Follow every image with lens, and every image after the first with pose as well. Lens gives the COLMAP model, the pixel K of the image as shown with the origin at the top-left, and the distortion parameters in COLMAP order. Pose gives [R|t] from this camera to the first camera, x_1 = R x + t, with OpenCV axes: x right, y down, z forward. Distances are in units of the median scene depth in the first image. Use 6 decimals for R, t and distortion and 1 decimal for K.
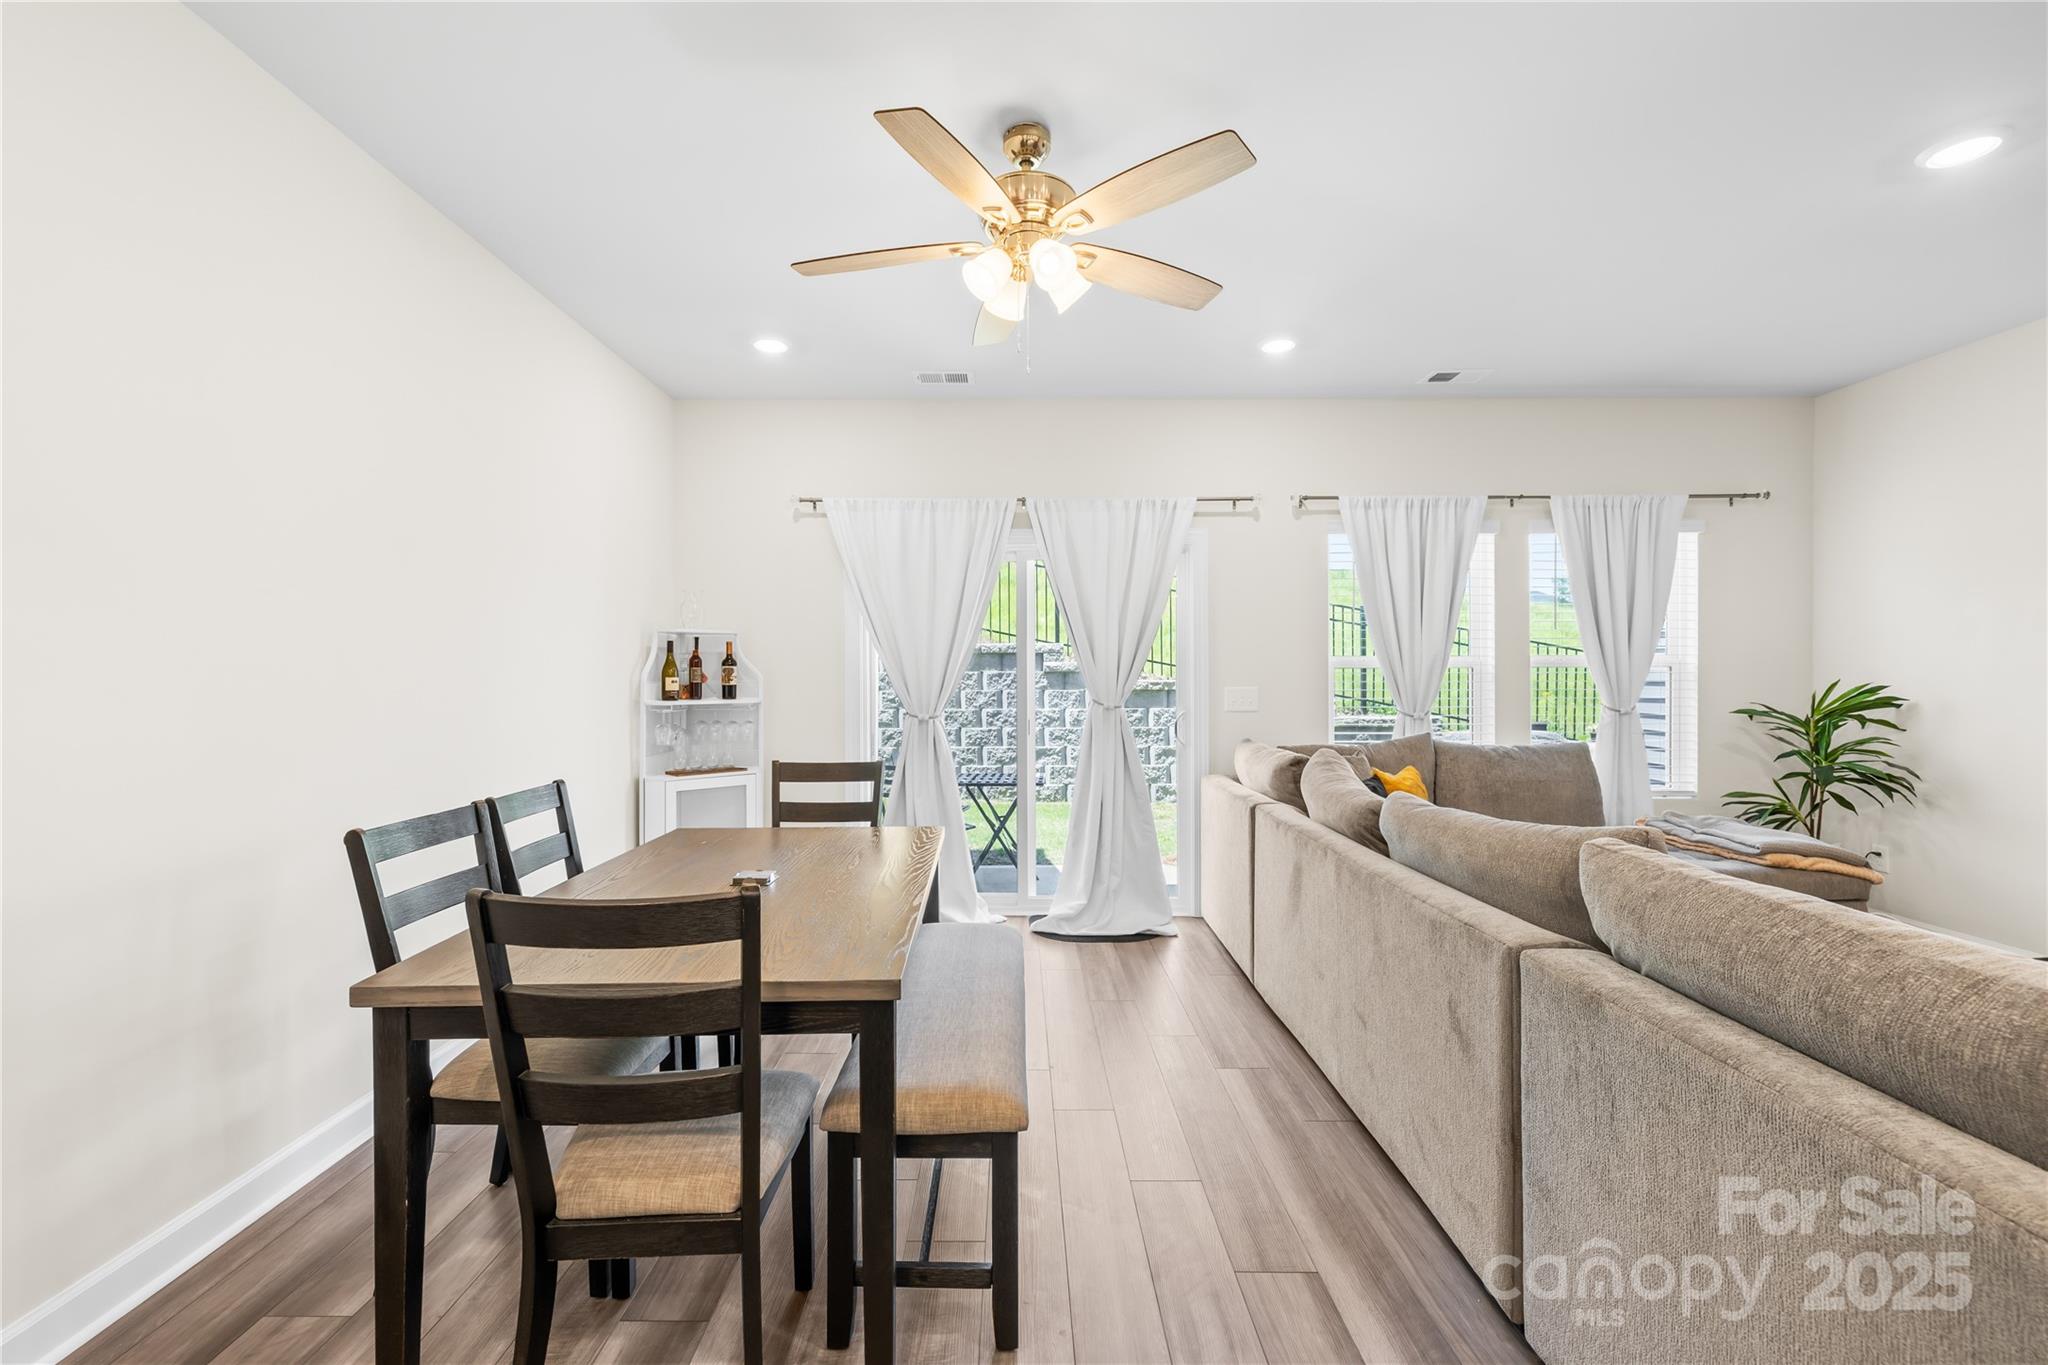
lens RADIAL K [[872.9, 0, 1016.2], [0, 872.9, 681.8], [0, 0, 1]] dist [0.010650, -0.000322]
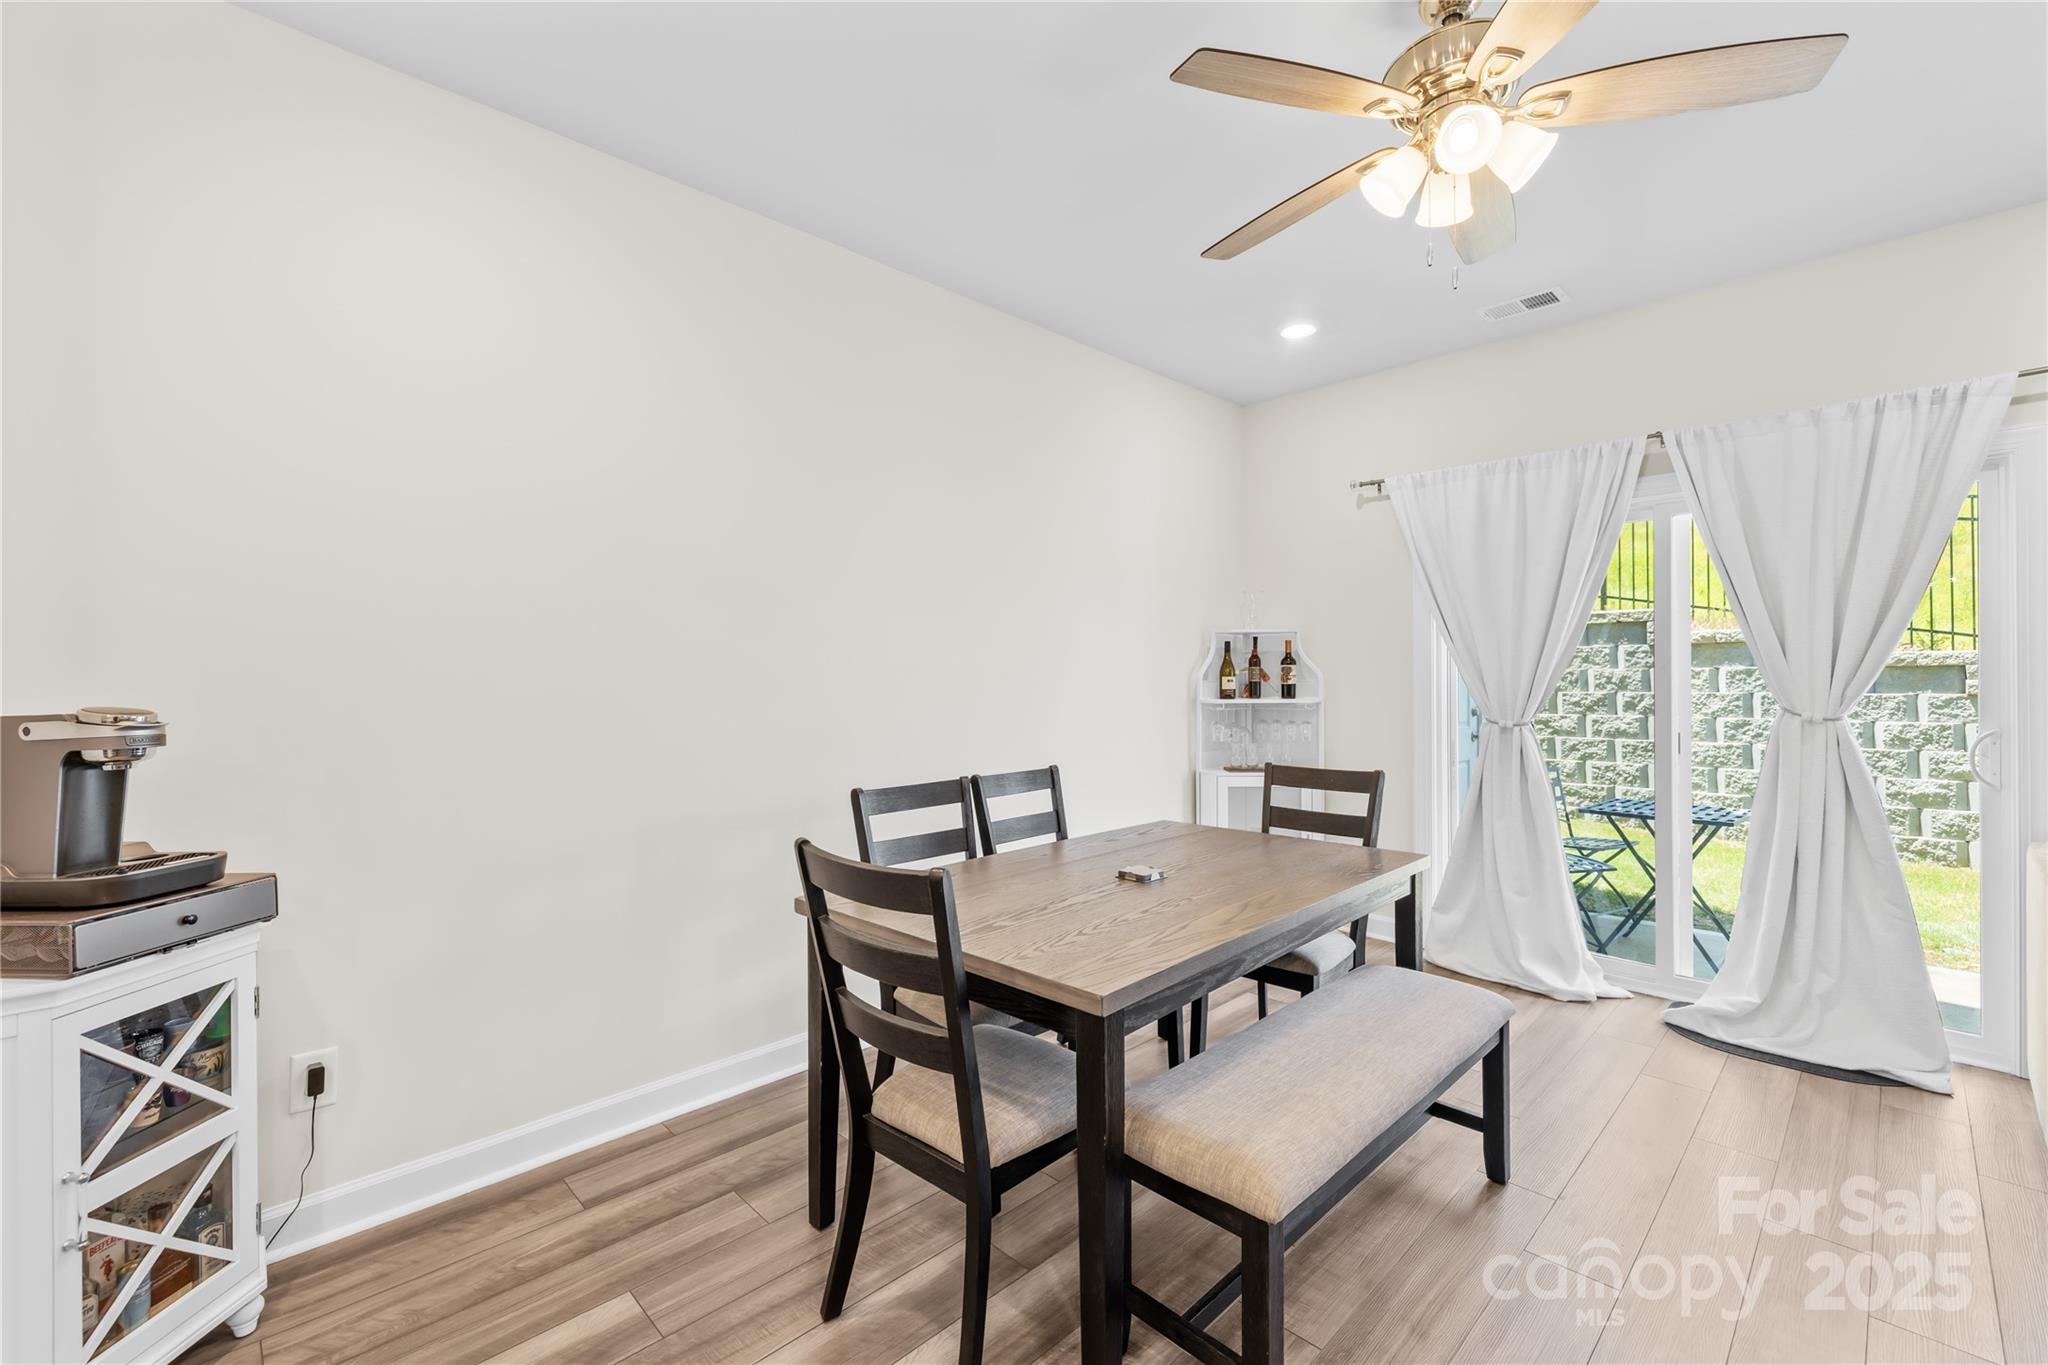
lens RADIAL K [[872.9, 0, 1016.2], [0, 872.9, 681.8], [0, 0, 1]] dist [0.010650, -0.000322]
pose [[0.697256, 0.002277, -0.716819, 0.166698], [-0.001007, 0.999997, 0.002197, -0.000828], [0.716822, -0.000809, 0.697256, 0.094041]]
